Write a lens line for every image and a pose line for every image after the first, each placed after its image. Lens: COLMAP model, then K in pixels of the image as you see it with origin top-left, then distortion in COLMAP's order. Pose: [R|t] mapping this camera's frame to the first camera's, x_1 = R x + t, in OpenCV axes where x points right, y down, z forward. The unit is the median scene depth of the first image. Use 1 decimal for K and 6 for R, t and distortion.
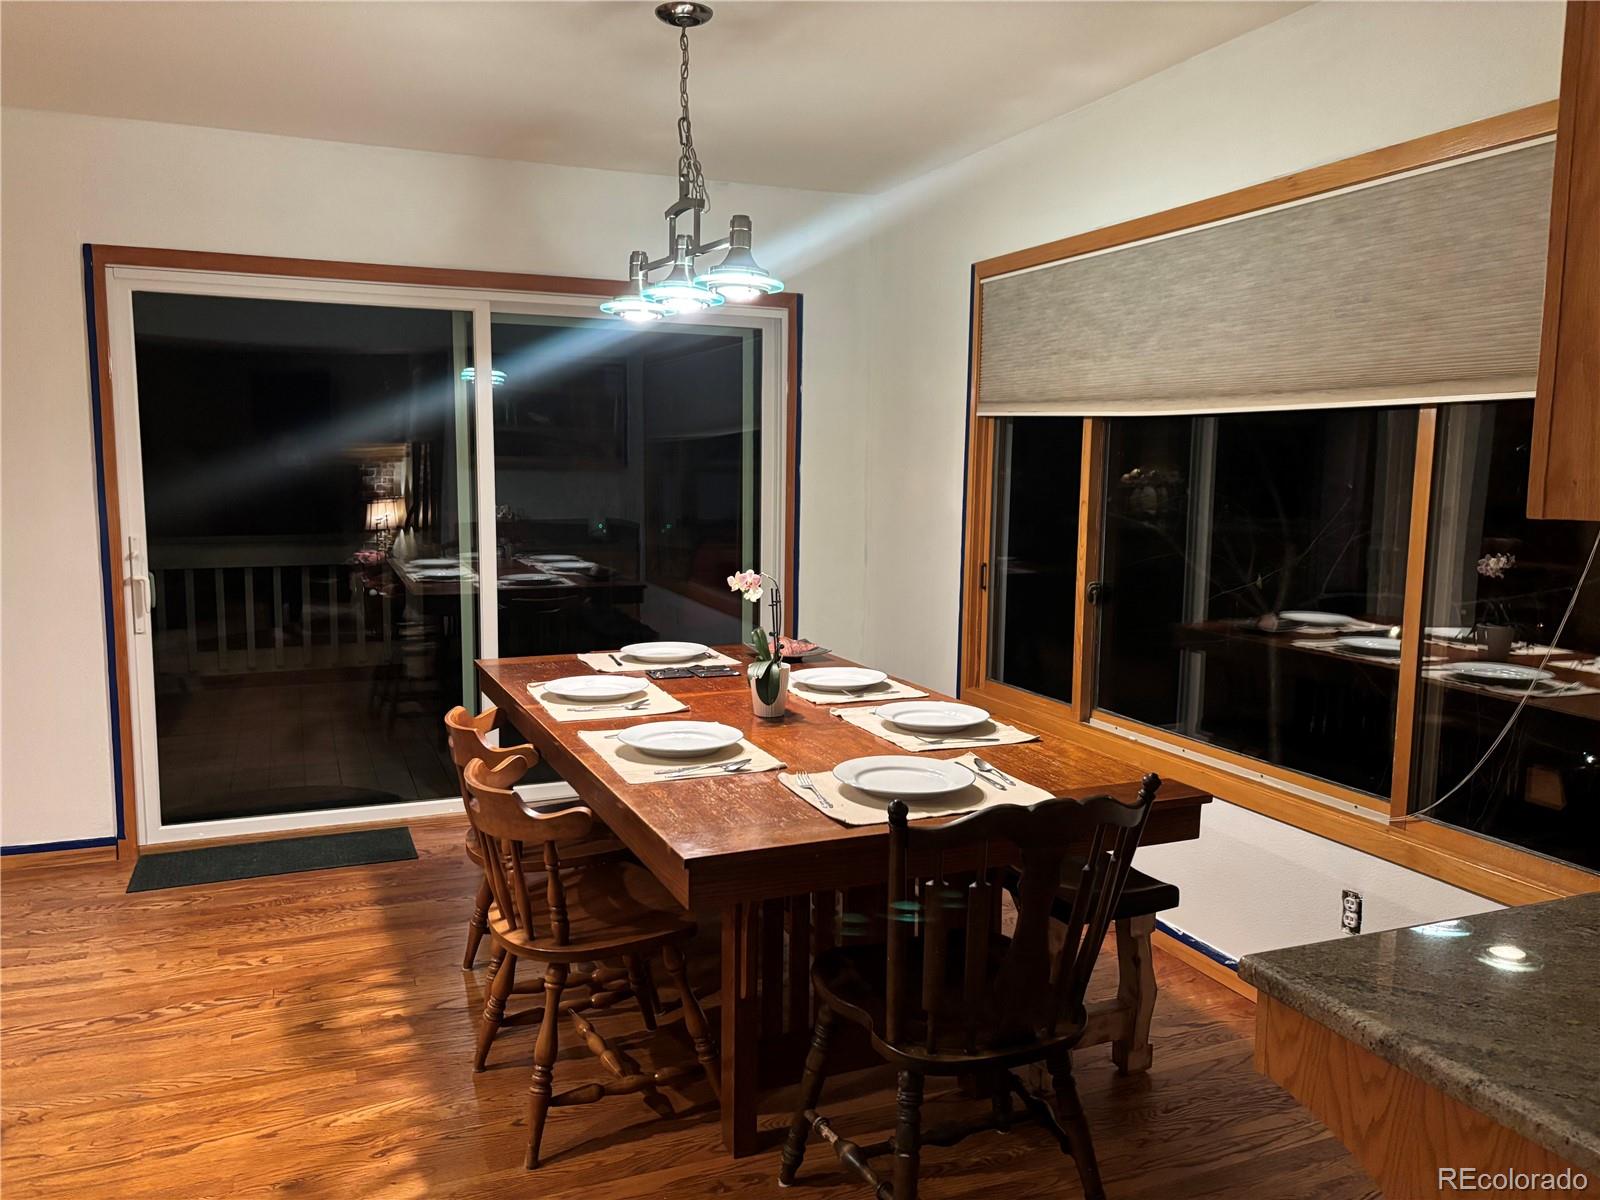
lens RADIAL K [[1196.8, 0, 800.0], [0, 1196.8, 600.0], [0, 0, 1]] dist [0.072813, -0.072711]
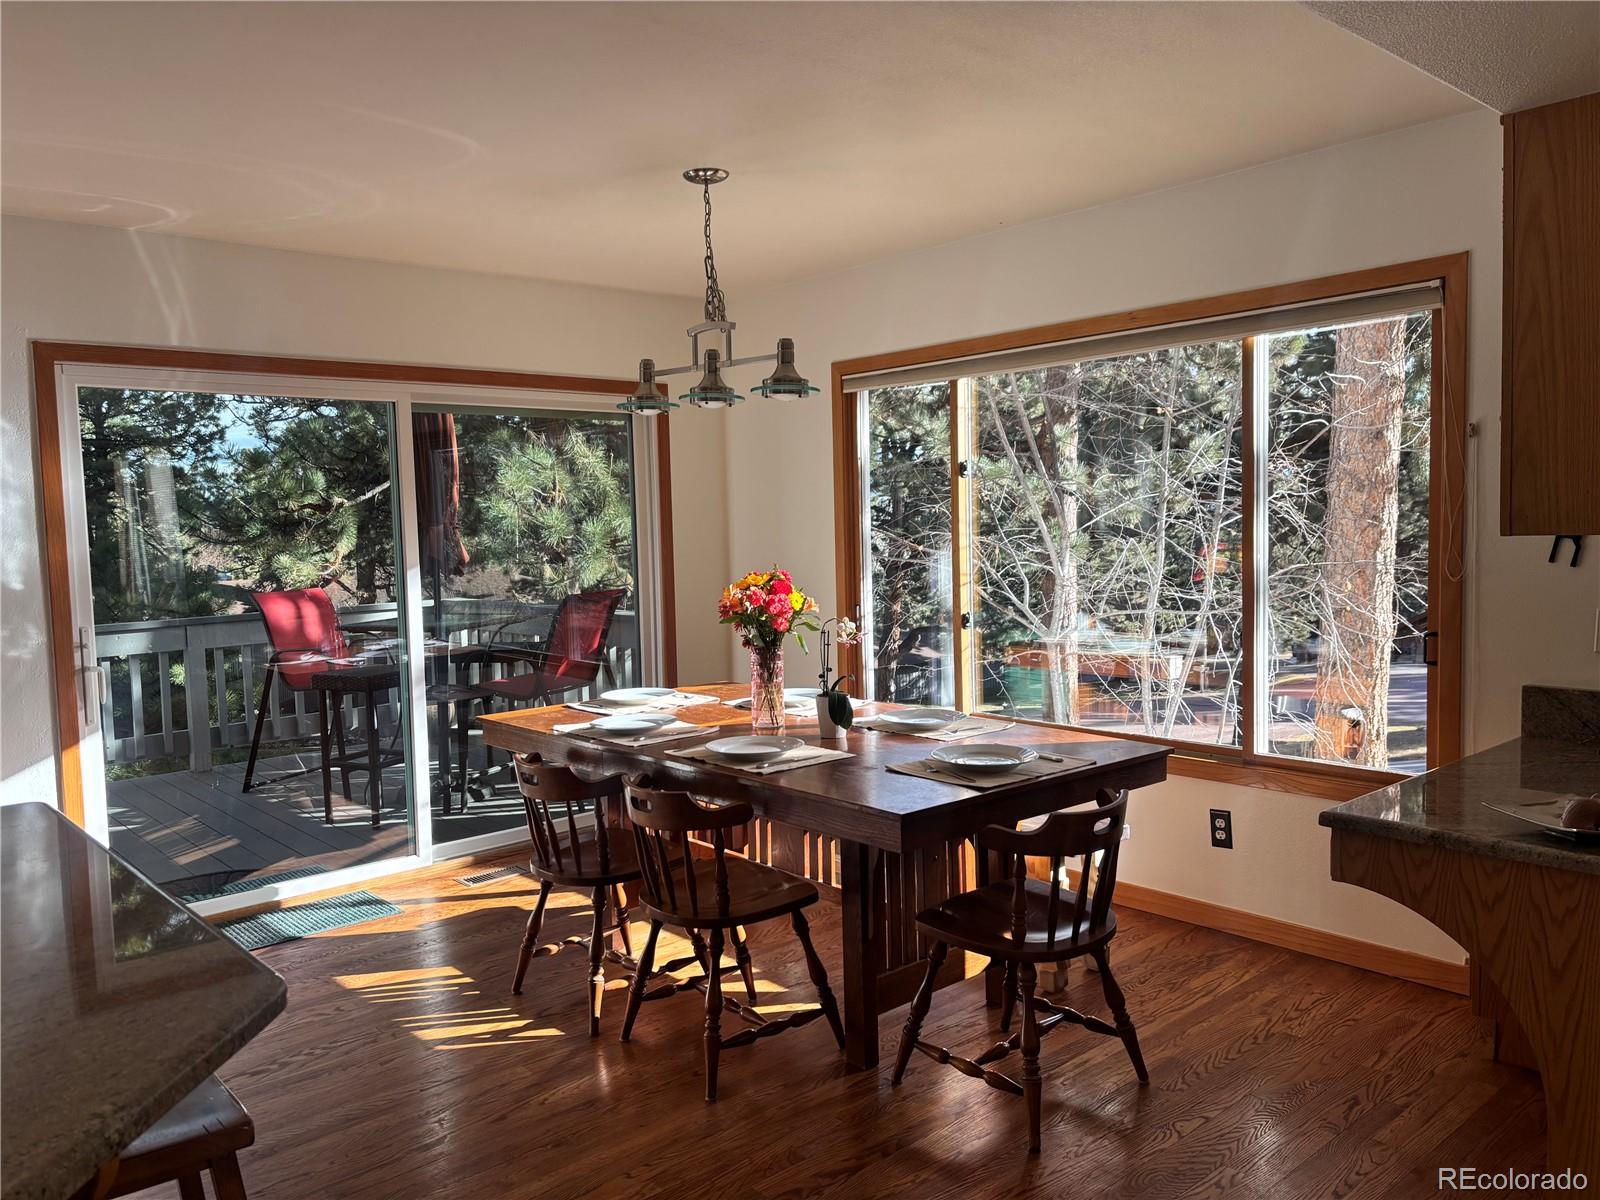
lens RADIAL K [[1196.8, 0, 791.0], [0, 1196.8, 603.0], [0, 0, 1]] dist [0.077737, -0.095597]
pose [[0.946807, -0.059126, 0.316323, -0.427453], [0.074515, 0.996542, -0.036765, 0.008822], [-0.313056, 0.058380, 0.947939, -0.183426]]
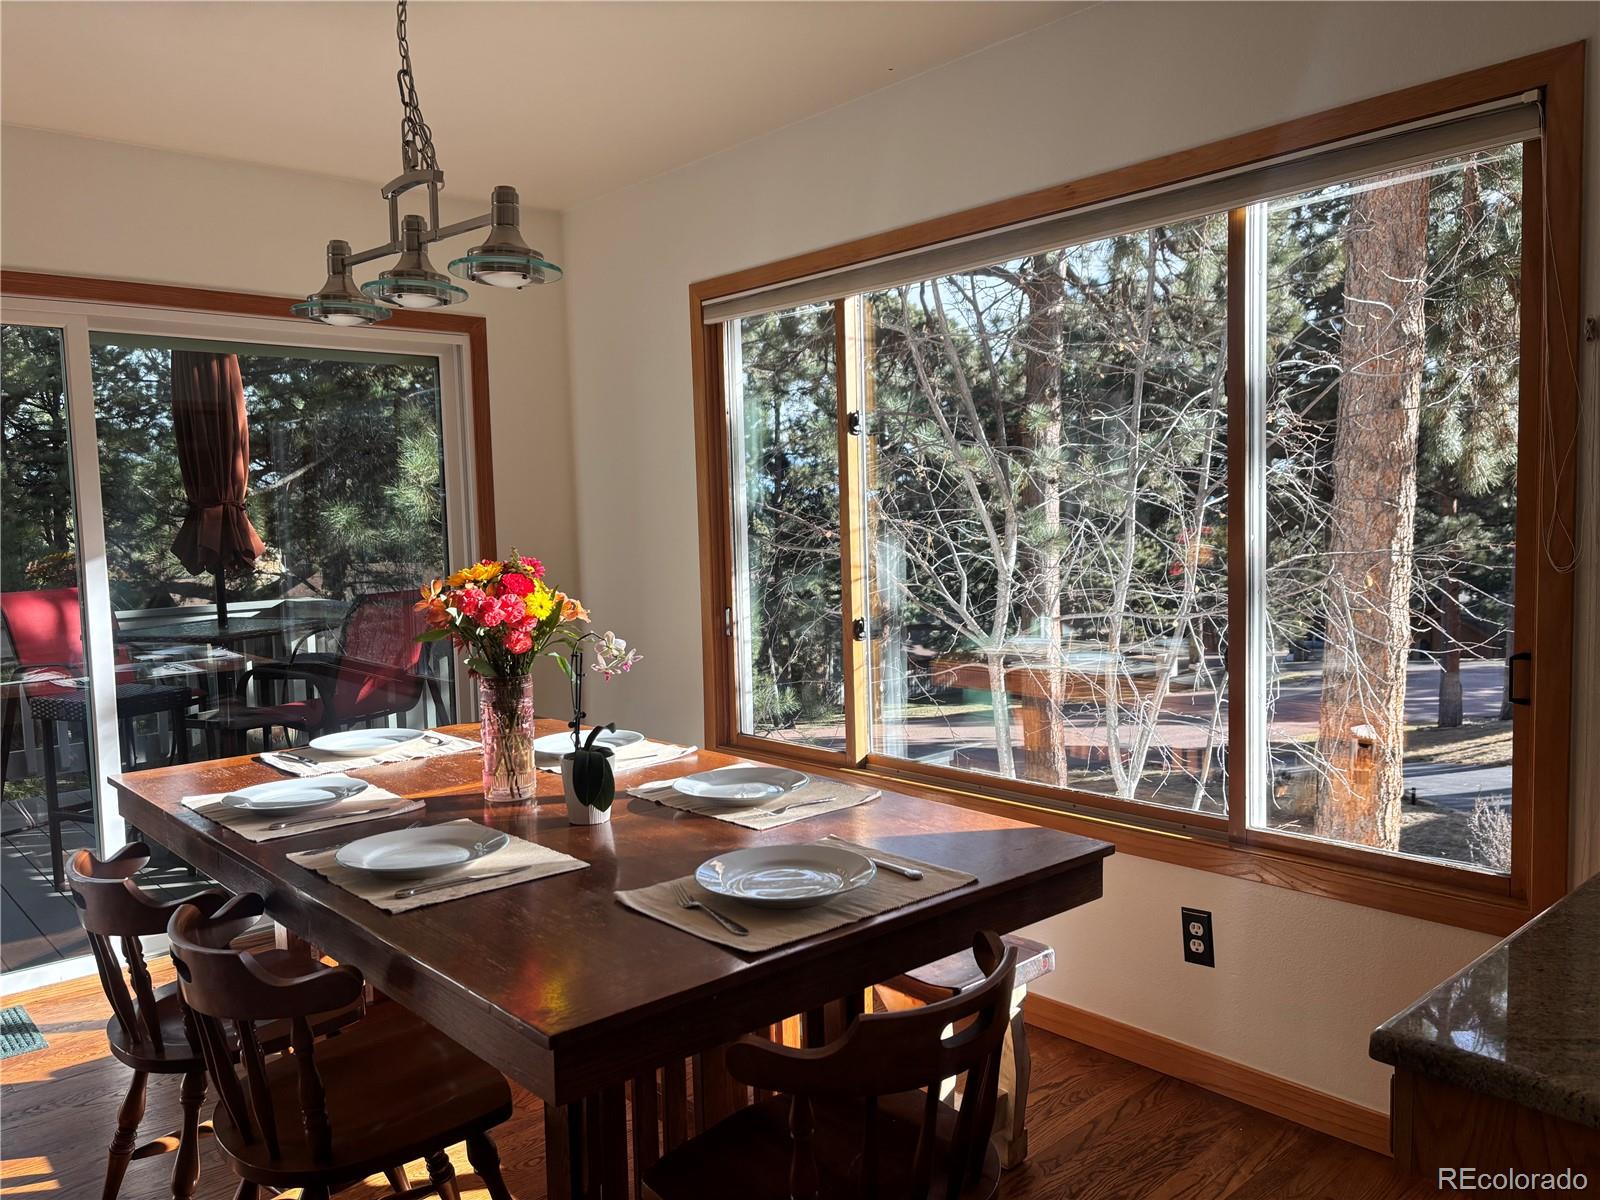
lens RADIAL K [[1200.8, 0, 806.2], [0, 1200.8, 604.5], [0, 0, 1]] dist [0.068211, -0.071451]
pose [[0.942234, -0.062267, 0.329117, -0.132367], [0.077065, 0.996509, -0.032097, 0.000355], [-0.325970, 0.055606, 0.943743, 0.168960]]
